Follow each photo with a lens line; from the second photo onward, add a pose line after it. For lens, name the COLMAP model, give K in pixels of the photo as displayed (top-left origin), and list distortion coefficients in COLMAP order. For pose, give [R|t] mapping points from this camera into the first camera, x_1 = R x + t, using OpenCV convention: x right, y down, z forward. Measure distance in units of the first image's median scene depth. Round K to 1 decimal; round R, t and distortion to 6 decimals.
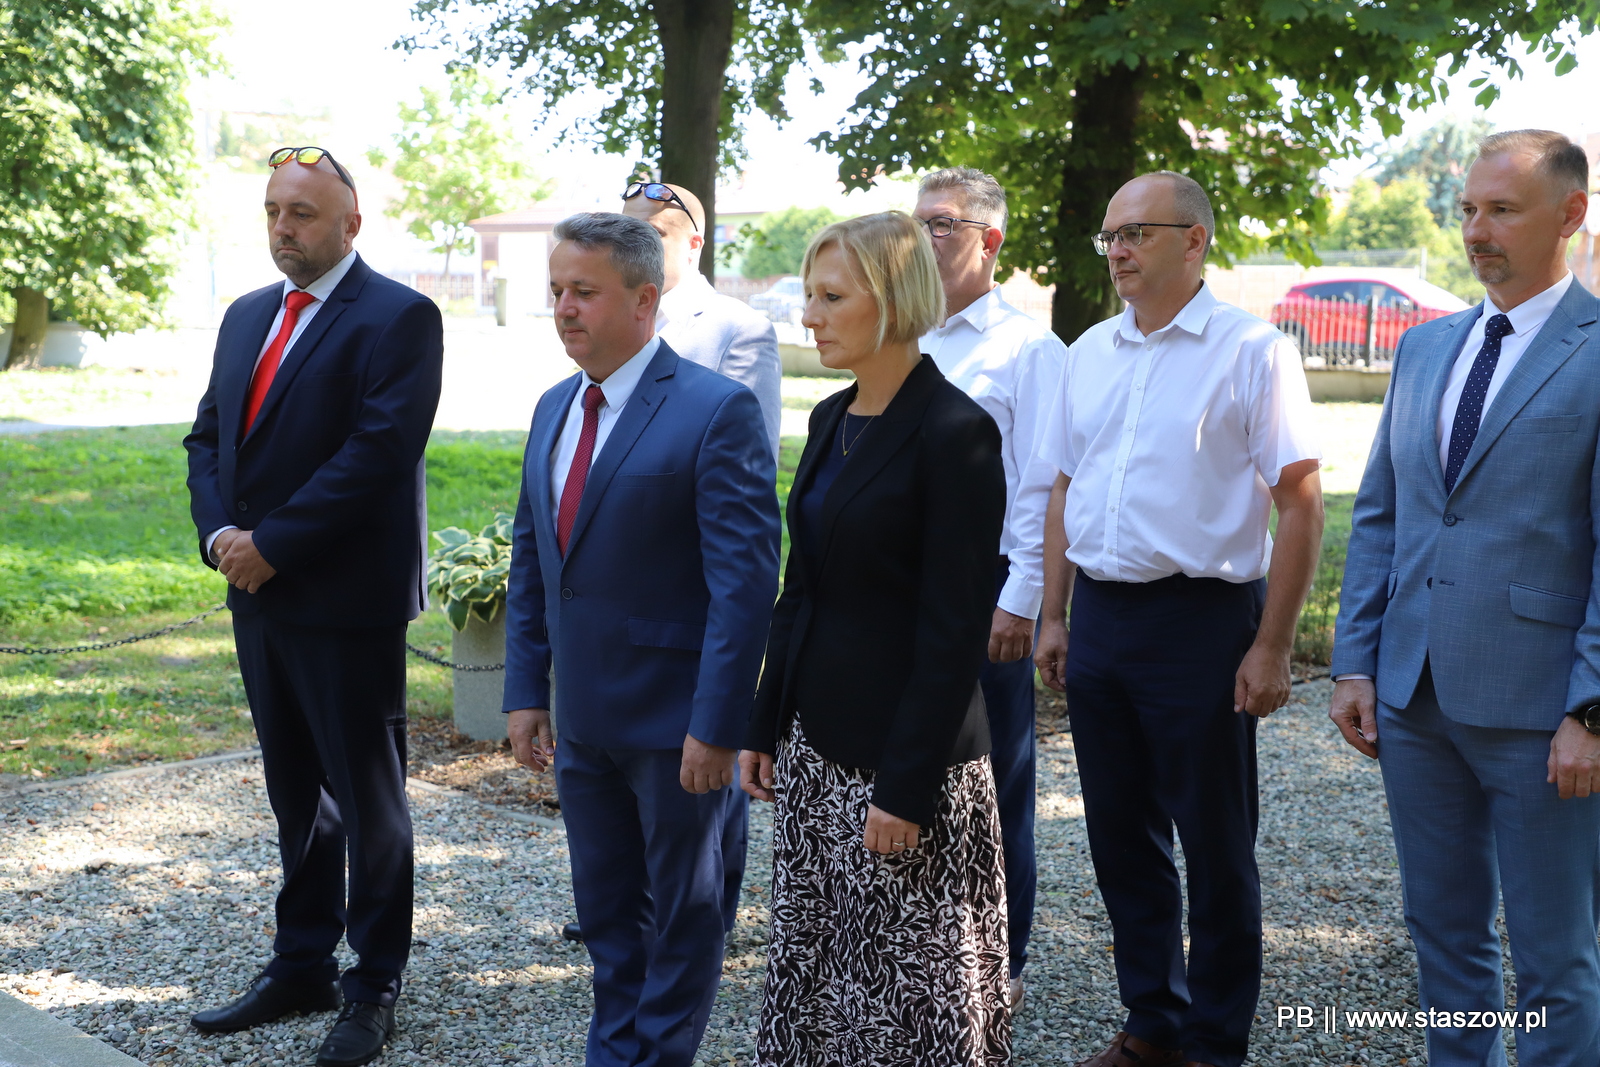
lens RADIAL K [[2195.4, 0, 885.2], [0, 2195.4, 568.6], [0, 0, 1]] dist [0.232283, -0.285253]
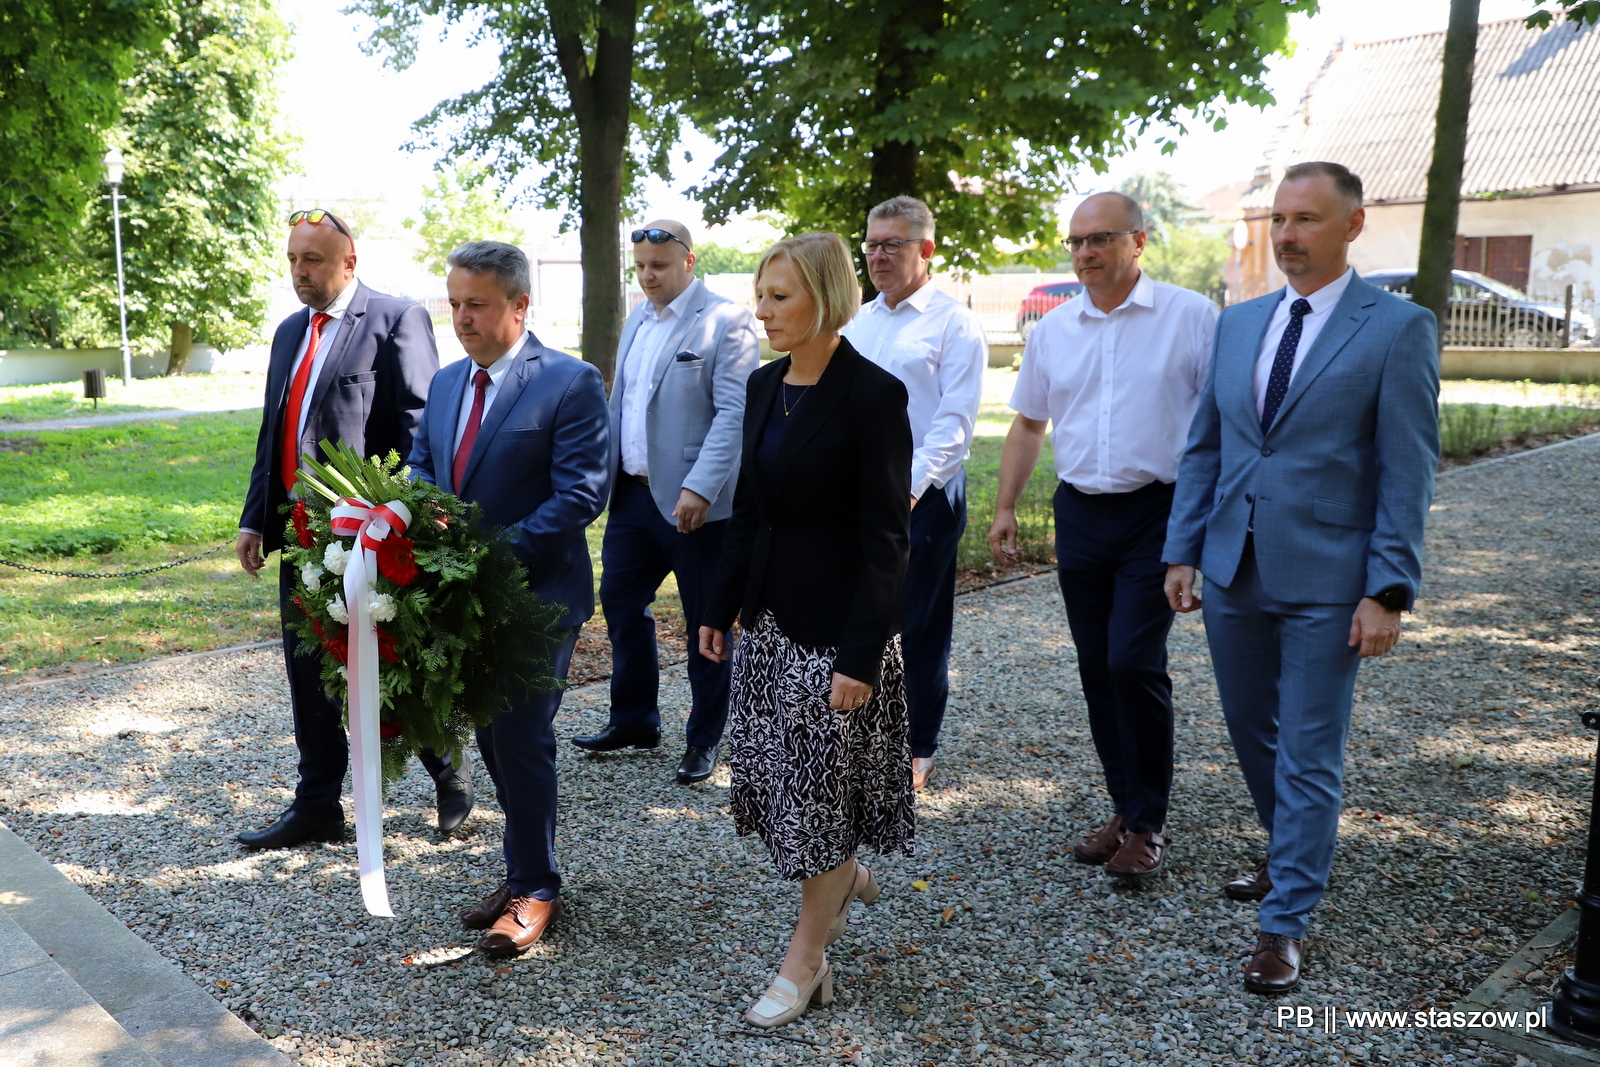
lens RADIAL K [[1165.0, 0, 732.7], [0, 1165.0, 559.0], [0, 0, 1]] dist [-0.088144, 0.046344]
pose [[0.994046, -0.008532, -0.108624, 0.078469], [0.018233, 0.995898, 0.088628, -0.024526], [0.107422, -0.090081, 0.990124, 0.252104]]
